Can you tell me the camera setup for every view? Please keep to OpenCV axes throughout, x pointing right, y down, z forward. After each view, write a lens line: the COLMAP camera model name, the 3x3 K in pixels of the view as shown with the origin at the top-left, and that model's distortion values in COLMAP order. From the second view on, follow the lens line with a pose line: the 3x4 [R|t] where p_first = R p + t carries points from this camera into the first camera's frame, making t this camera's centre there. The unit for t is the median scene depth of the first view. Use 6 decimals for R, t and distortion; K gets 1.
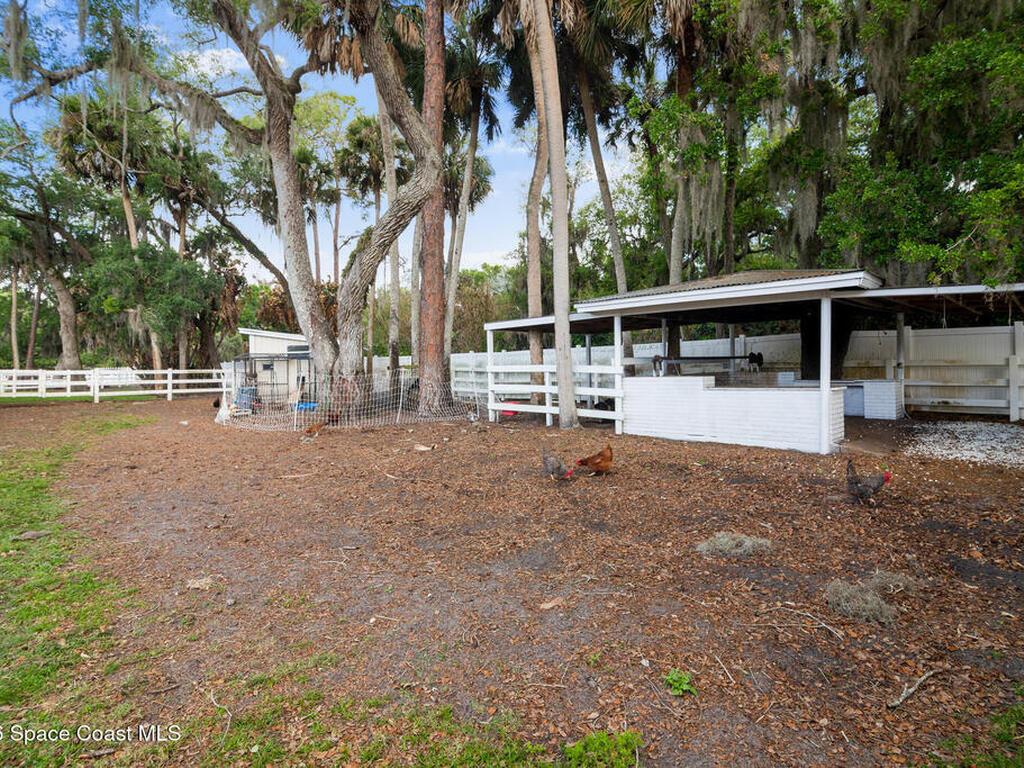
lens RADIAL K [[537.4, 0, 511.8], [0, 537.4, 386.1], [0, 0, 1]] dist [-0.011587, -0.000907]
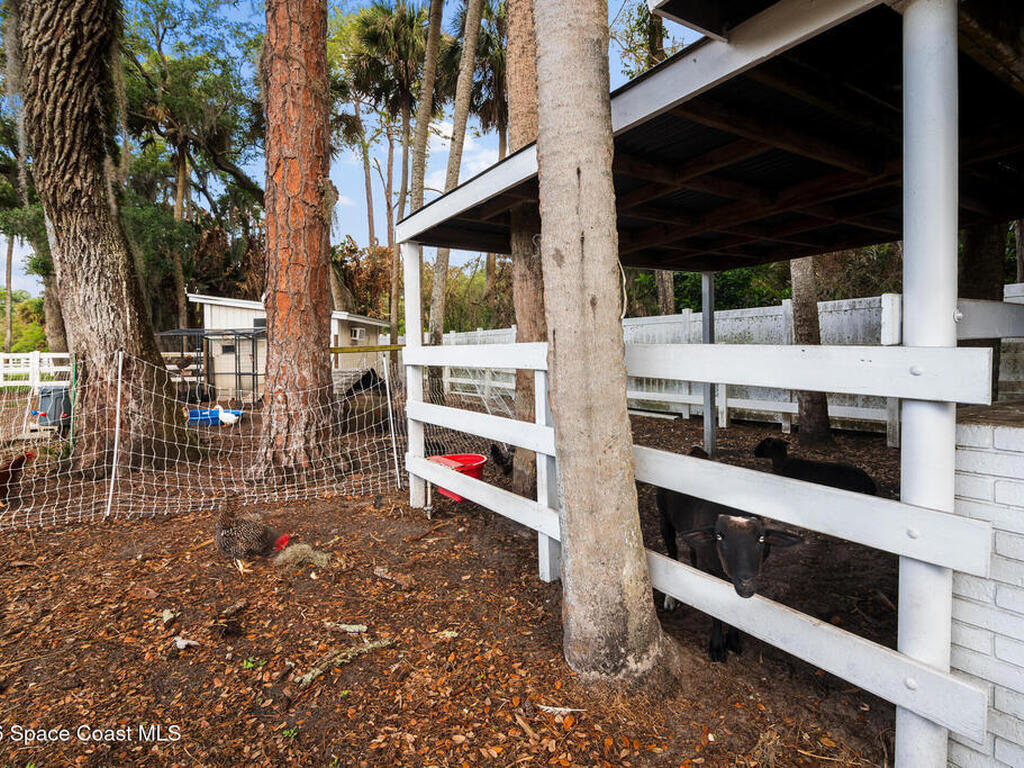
lens RADIAL K [[537.4, 0, 511.8], [0, 537.4, 386.1], [0, 0, 1]] dist [-0.011587, -0.000907]
pose [[0.979418, 0.021112, -0.200737, 0.056579], [-0.015741, 0.999475, 0.028315, -0.013949], [0.201229, -0.024572, 0.979236, 0.406883]]
